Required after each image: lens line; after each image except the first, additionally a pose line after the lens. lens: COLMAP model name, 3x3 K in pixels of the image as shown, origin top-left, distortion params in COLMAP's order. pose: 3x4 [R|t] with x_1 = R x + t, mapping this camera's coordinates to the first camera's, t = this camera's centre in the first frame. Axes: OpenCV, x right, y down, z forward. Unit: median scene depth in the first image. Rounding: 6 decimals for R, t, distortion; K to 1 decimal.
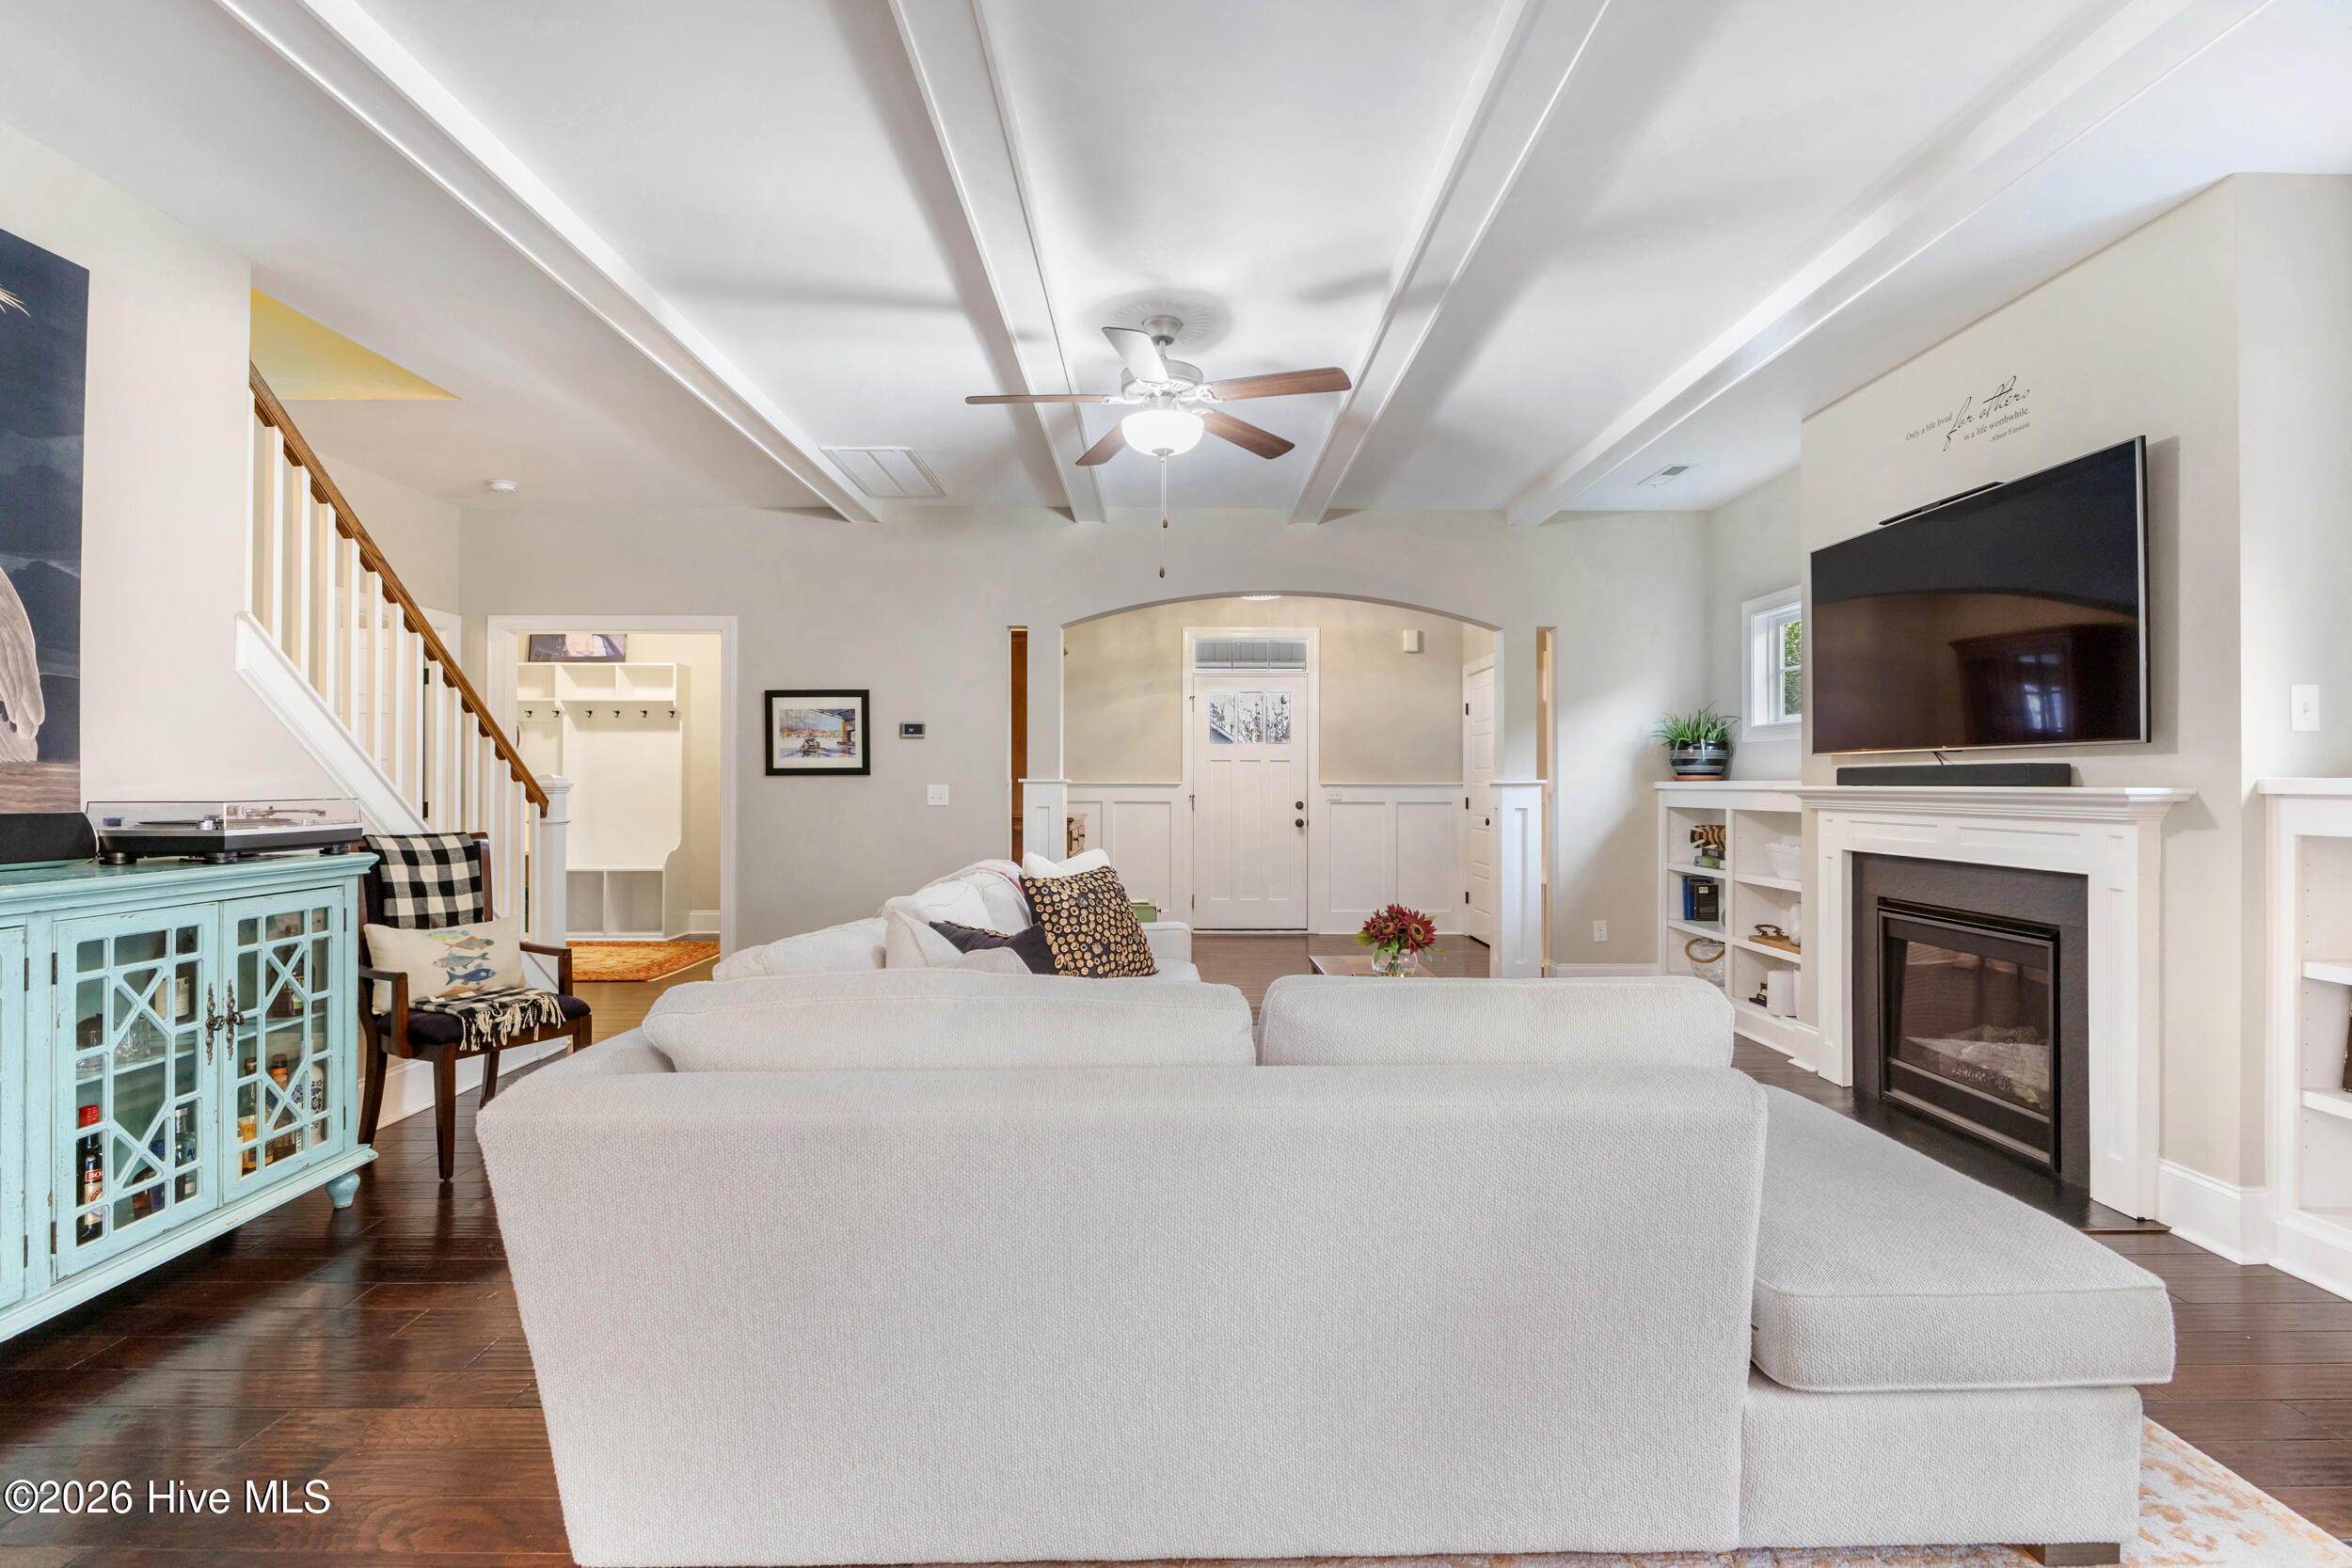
lens RADIAL K [[1062.9, 0, 1180.7], [0, 1062.9, 782.3], [0, 0, 1]] dist [0.003187, -0.002183]
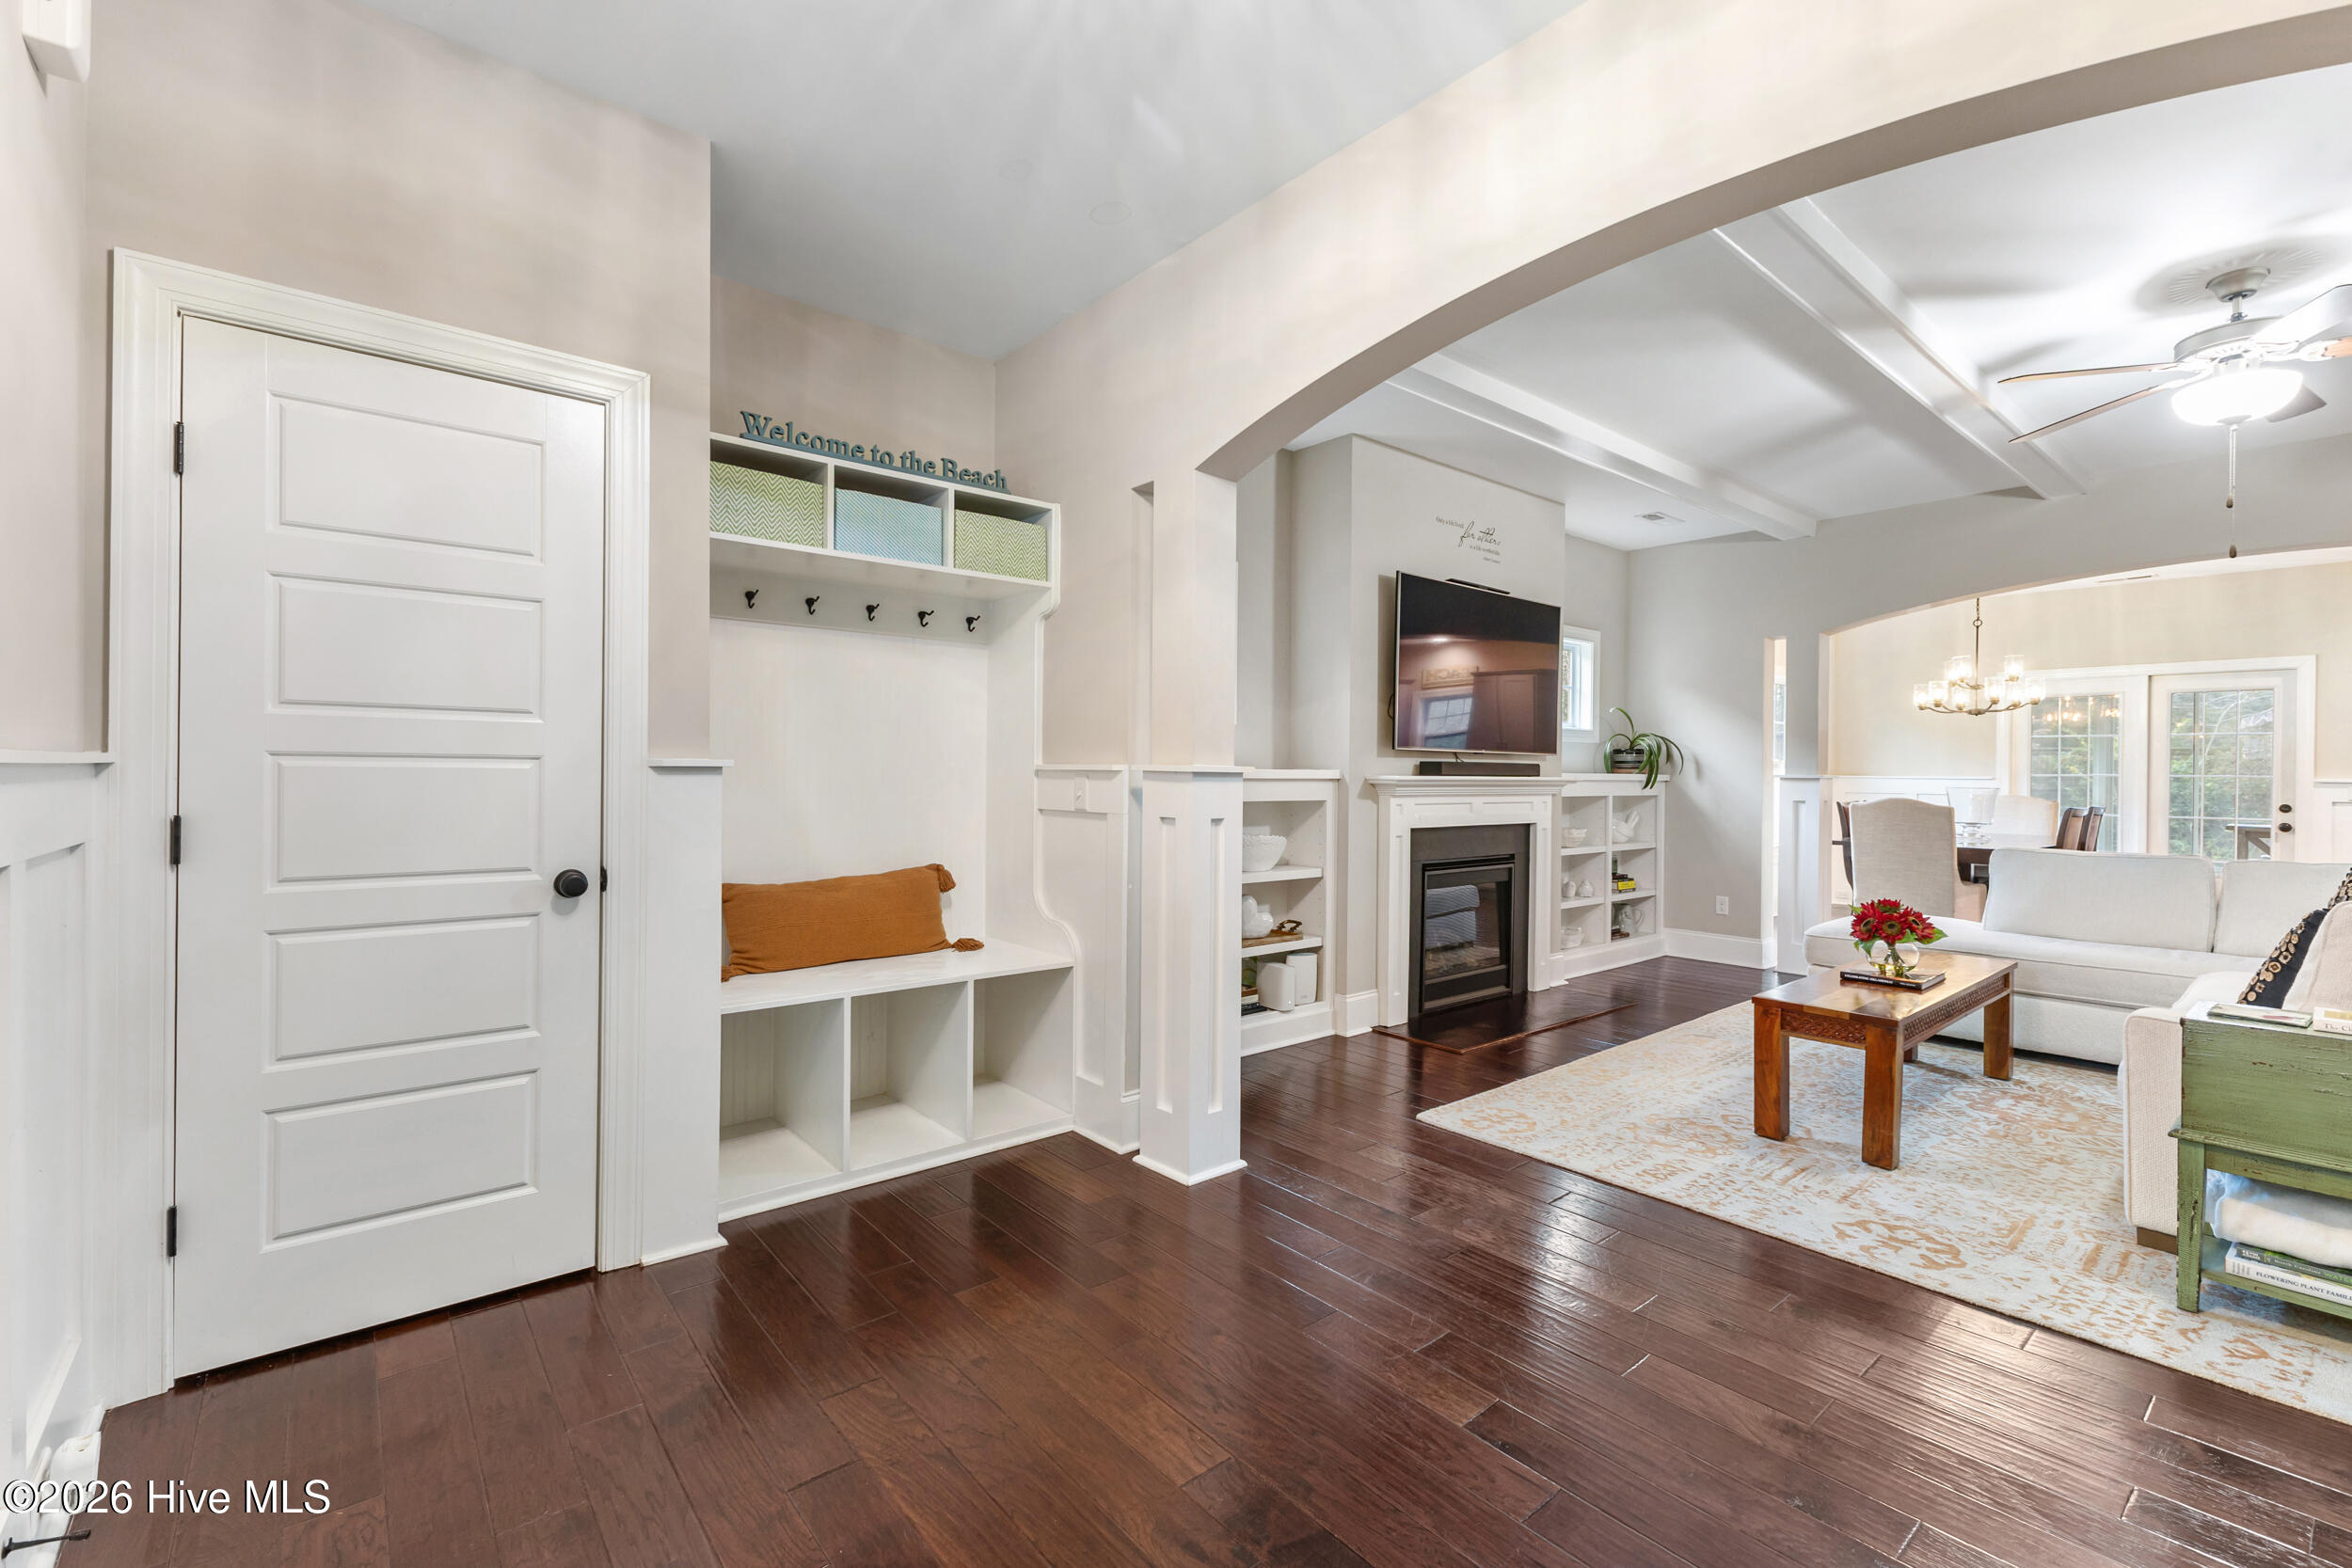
lens RADIAL K [[1012.6, 0, 1180.6], [0, 1012.6, 776.4], [0, 0, 1]] dist [0.010577, -0.001165]
pose [[-0.635155, -0.011731, 0.772296, -0.117802], [-0.013312, 0.999902, 0.004240, 0.003733], [-0.772270, -0.007588, -0.635249, 2.158914]]
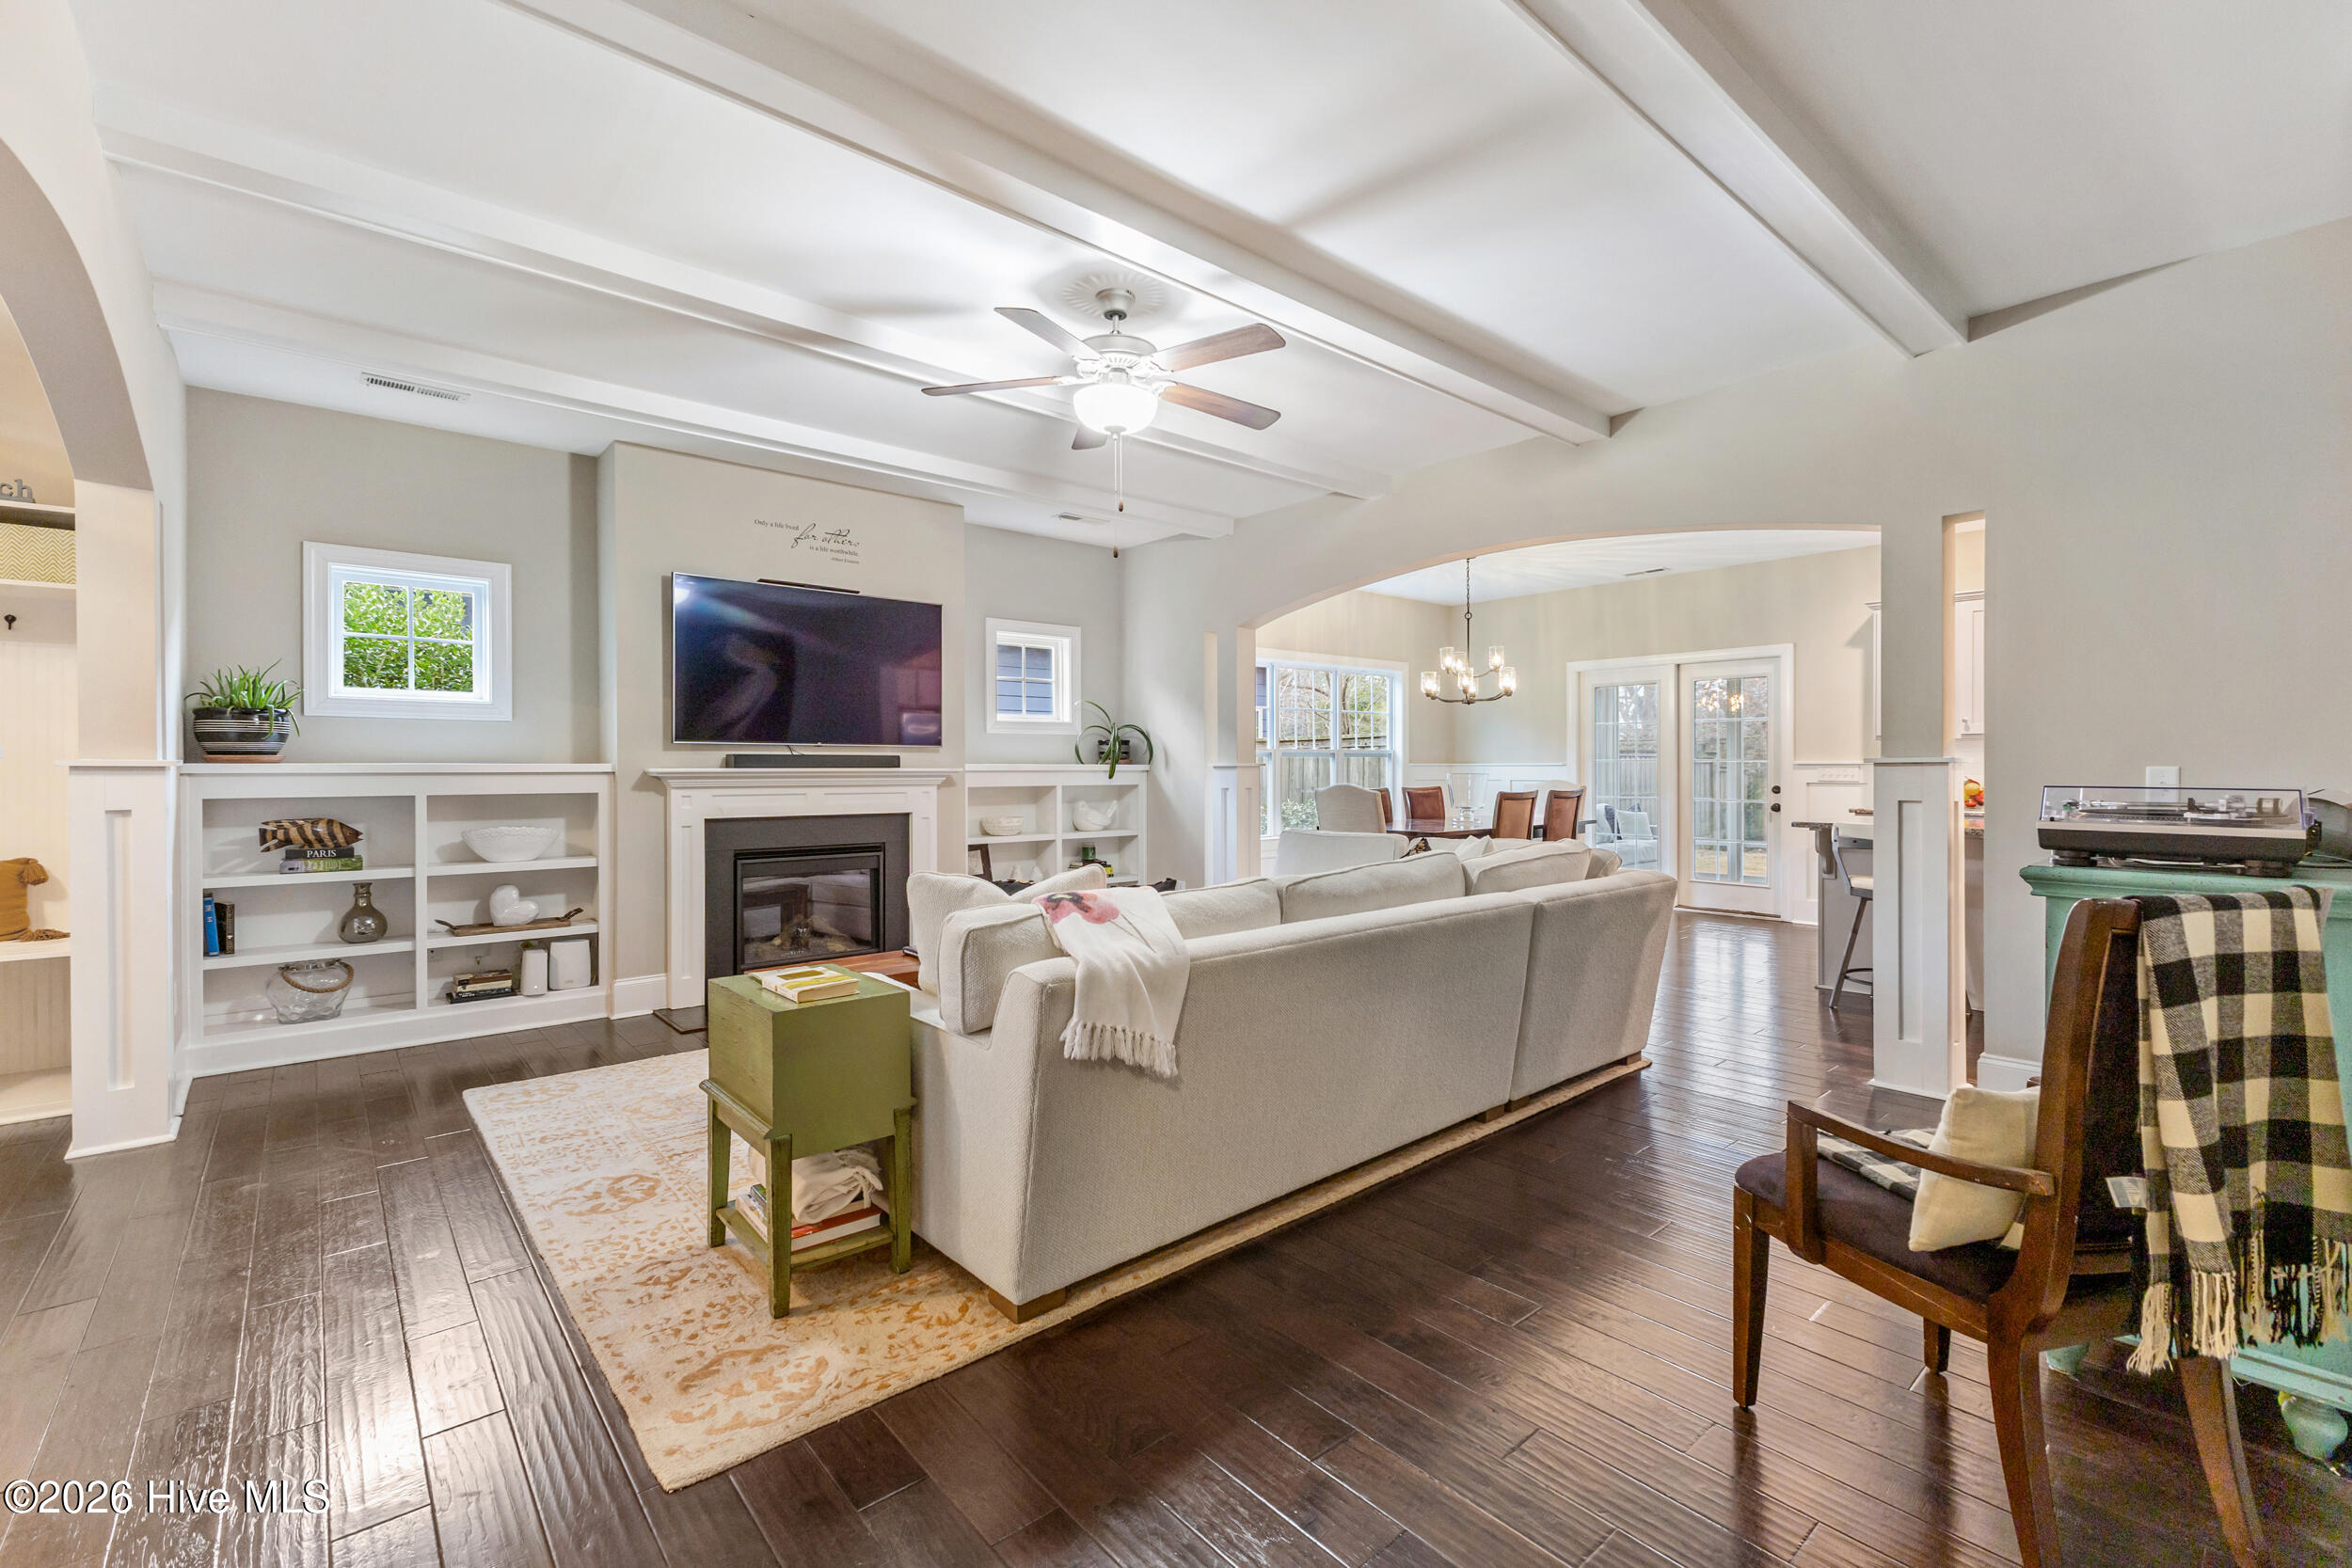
lens RADIAL K [[1012.6, 0, 1177.1], [0, 1012.6, 767.0], [0, 0, 1]] dist [0.010577, -0.001165]
pose [[-0.643999, -0.000150, 0.765027, -0.741507], [-0.001320, 0.999999, -0.000916, 0.003061], [-0.765026, -0.001599, -0.643998, 1.499583]]
